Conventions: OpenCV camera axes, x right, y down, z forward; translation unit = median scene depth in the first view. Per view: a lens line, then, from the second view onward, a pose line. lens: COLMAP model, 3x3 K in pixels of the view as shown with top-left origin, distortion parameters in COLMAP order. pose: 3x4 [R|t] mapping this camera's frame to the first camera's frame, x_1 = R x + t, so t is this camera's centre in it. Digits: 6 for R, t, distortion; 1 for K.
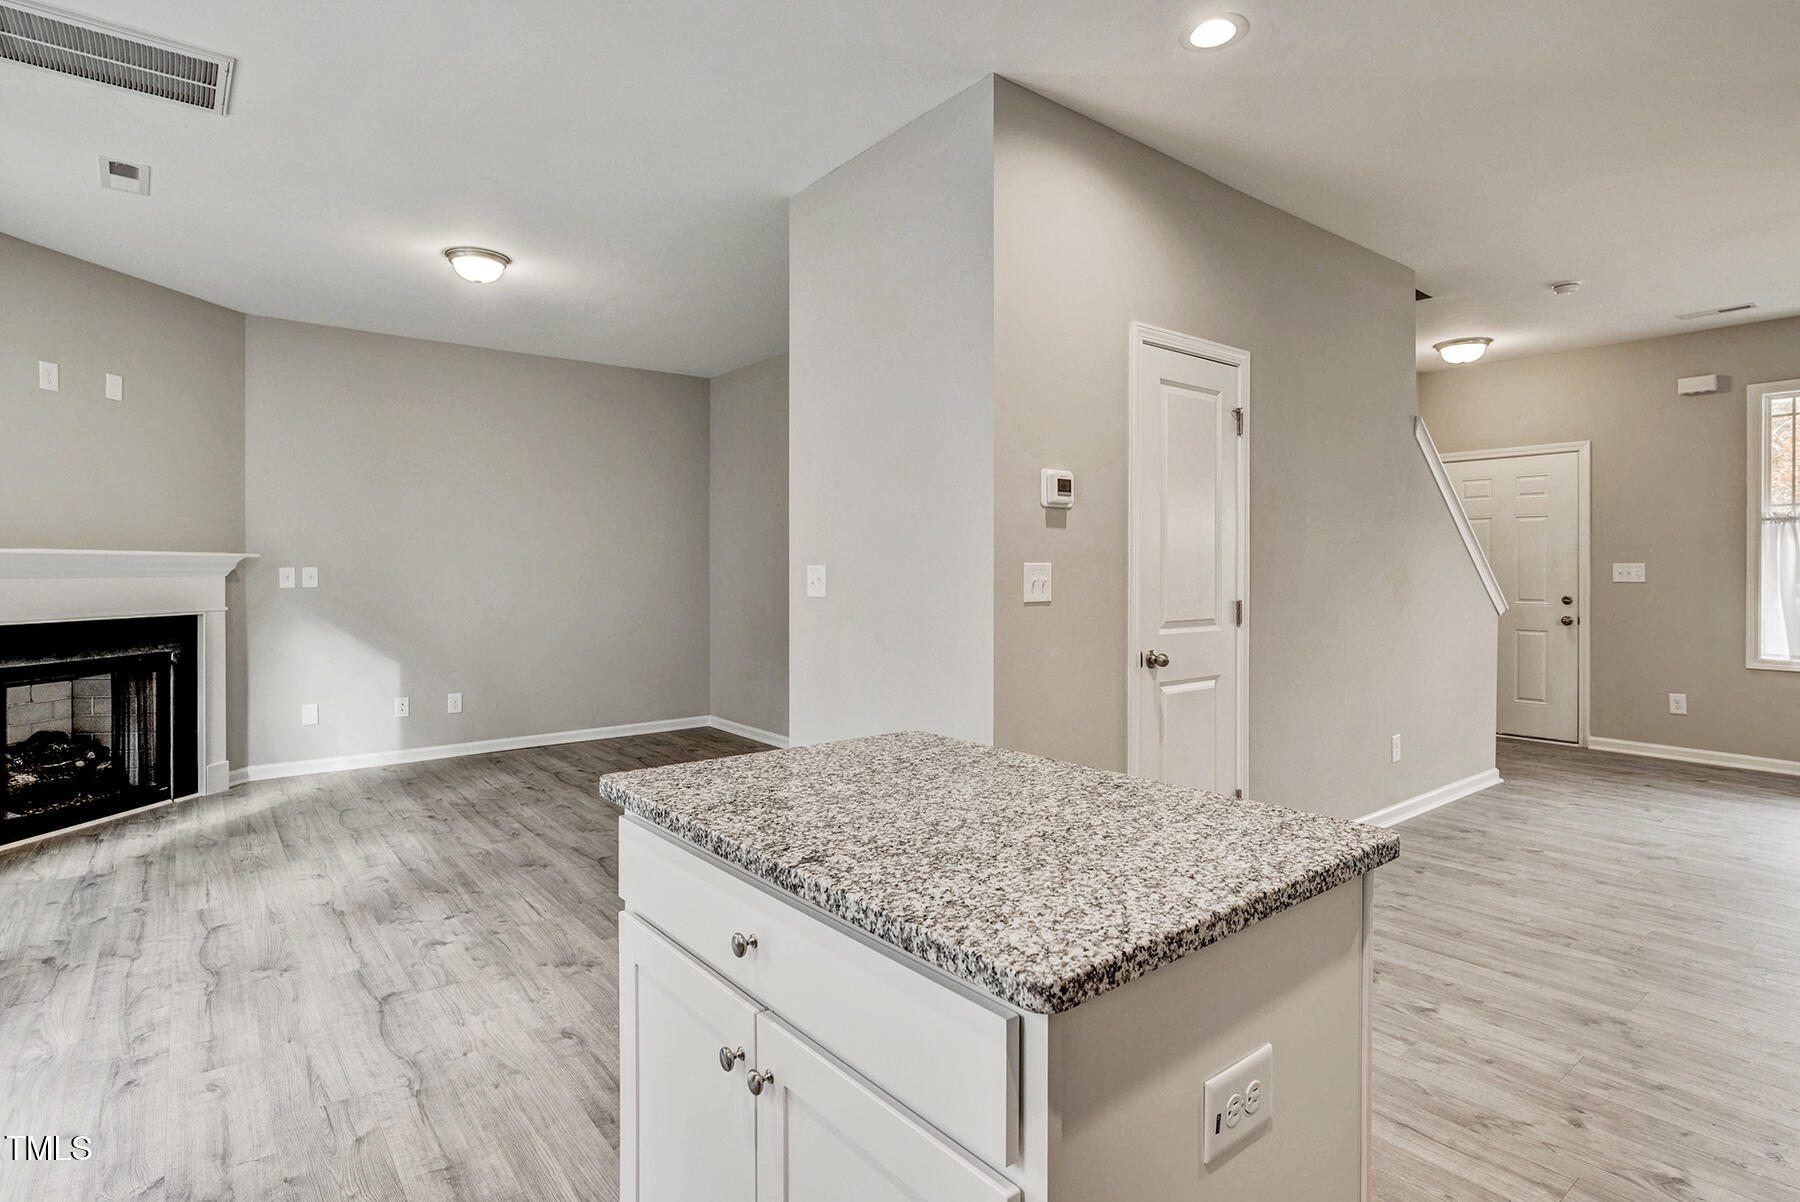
lens RADIAL K [[908.4, 0, 894.9], [0, 908.4, 582.2], [0, 0, 1]] dist [-0.005408, 0.001376]
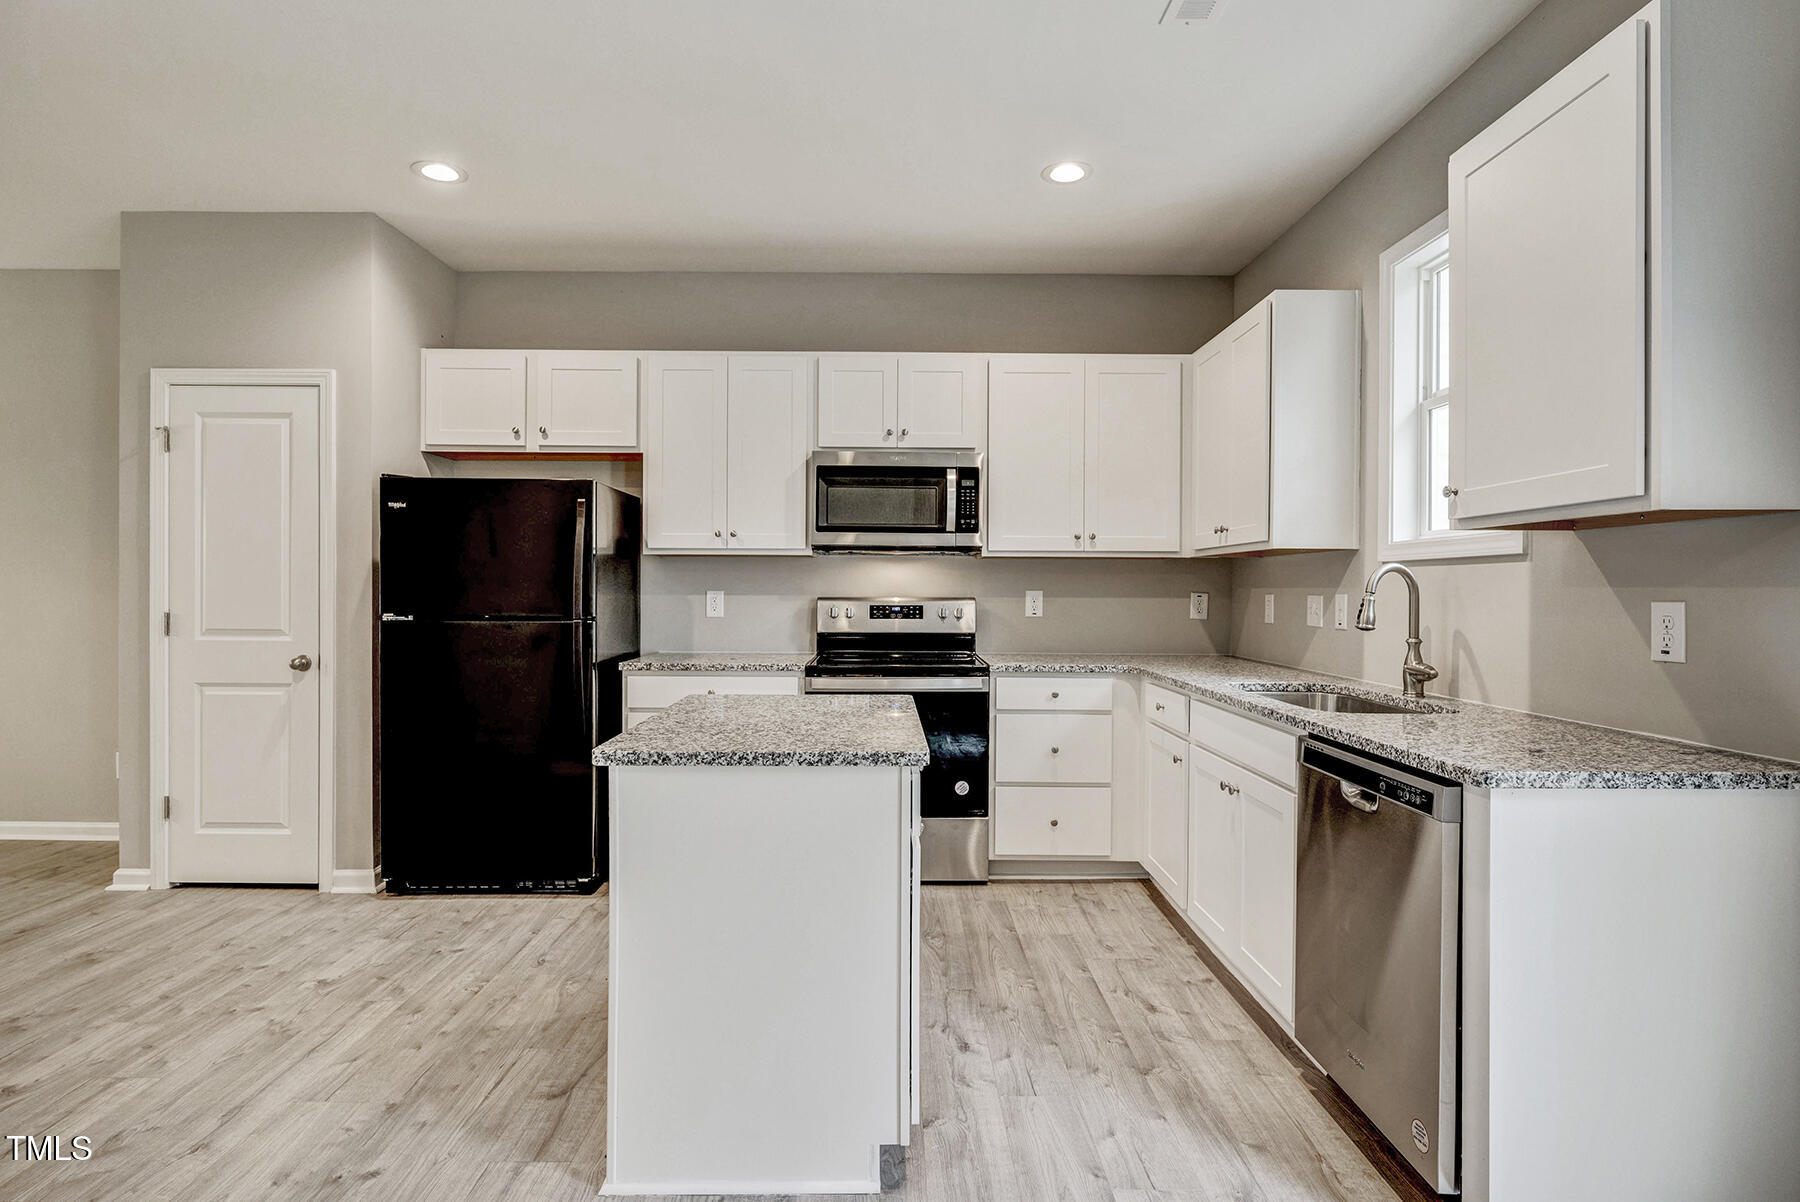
lens RADIAL K [[908.4, 0, 892.2], [0, 908.4, 591.6], [0, 0, 1]] dist [-0.005408, 0.001376]
pose [[-0.785346, -0.004061, 0.619044, -0.475077], [0.006021, 0.999881, 0.014198, -0.008121], [-0.619028, 0.014878, -0.785228, 0.901586]]
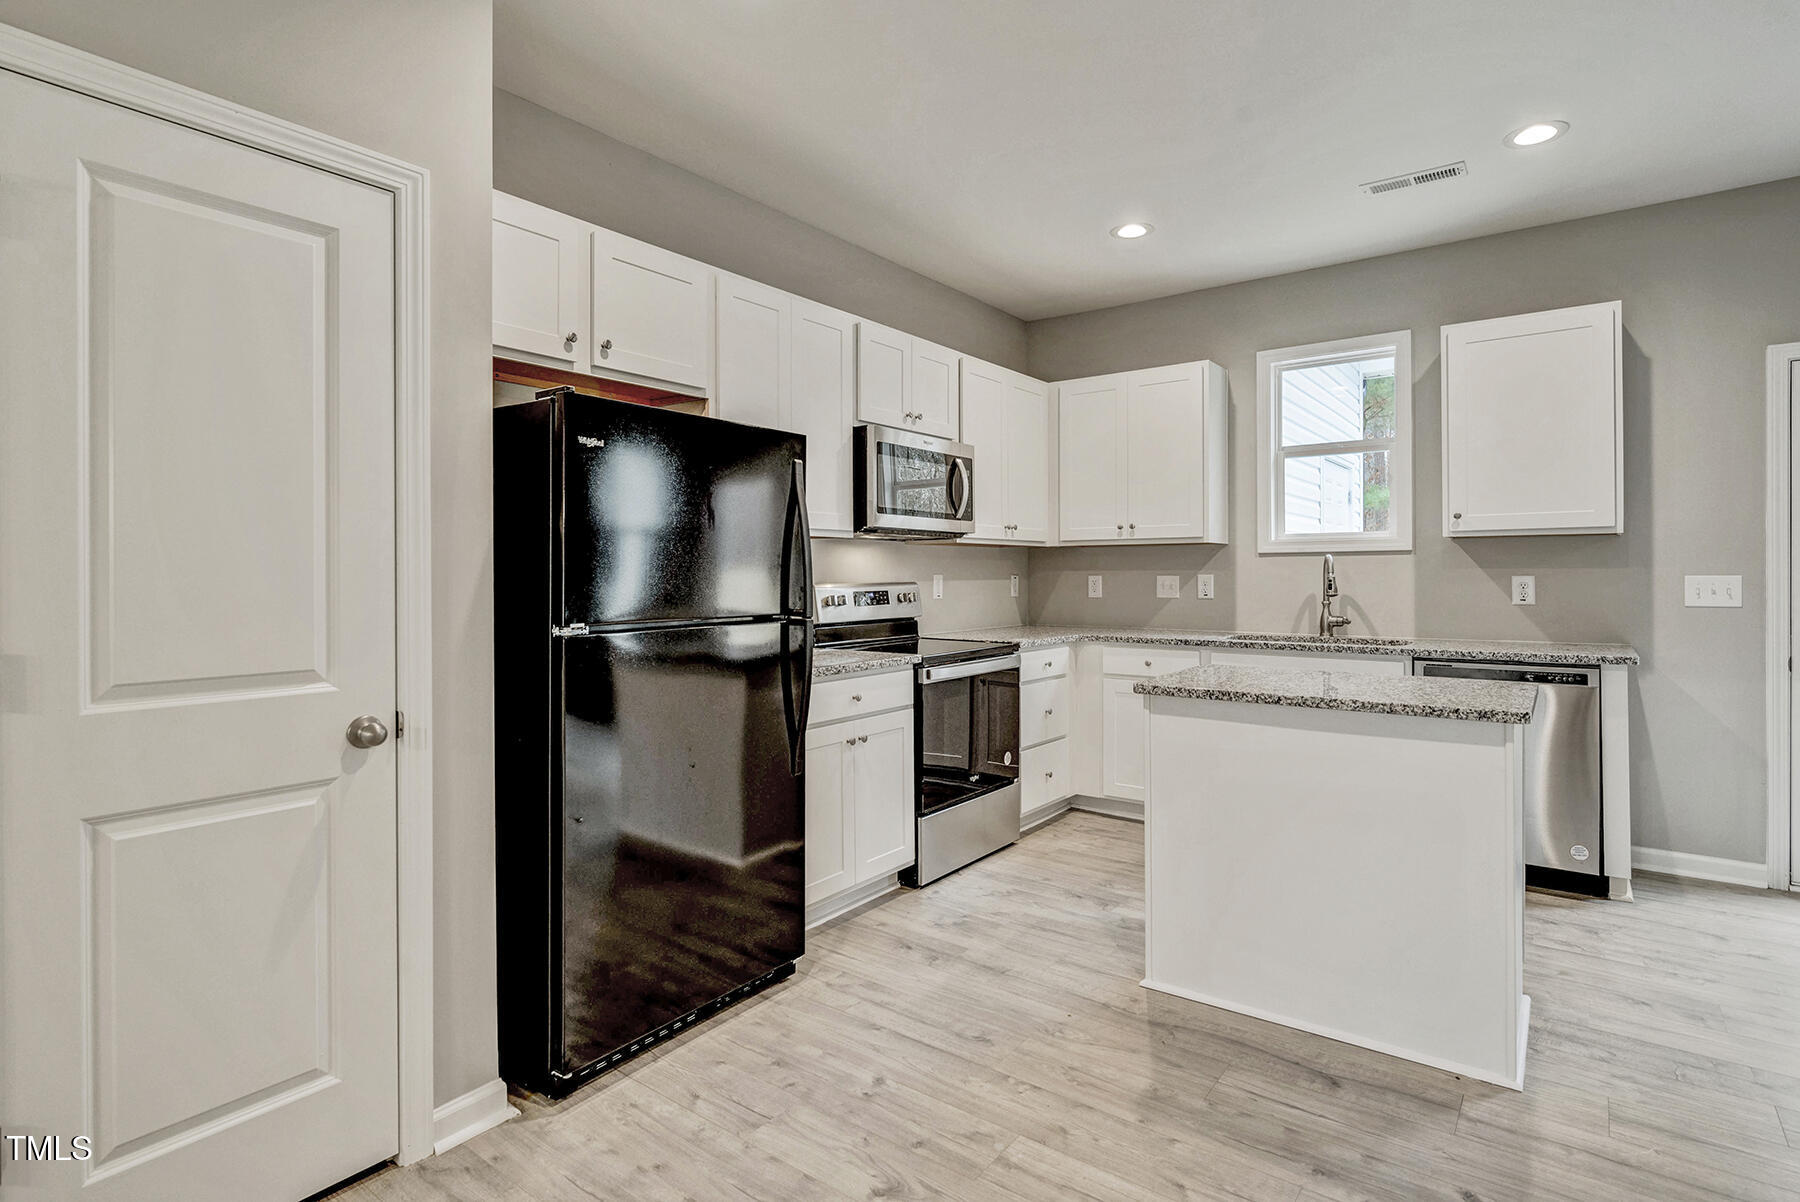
lens RADIAL K [[908.4, 0, 882.0], [0, 908.4, 578.0], [0, 0, 1]] dist [-0.005408, 0.001376]
pose [[-0.970524, 0.007551, -0.240887, 0.619087], [0.002214, 0.999746, 0.022422, -0.016205], [0.240995, 0.021228, -0.970294, 1.097204]]
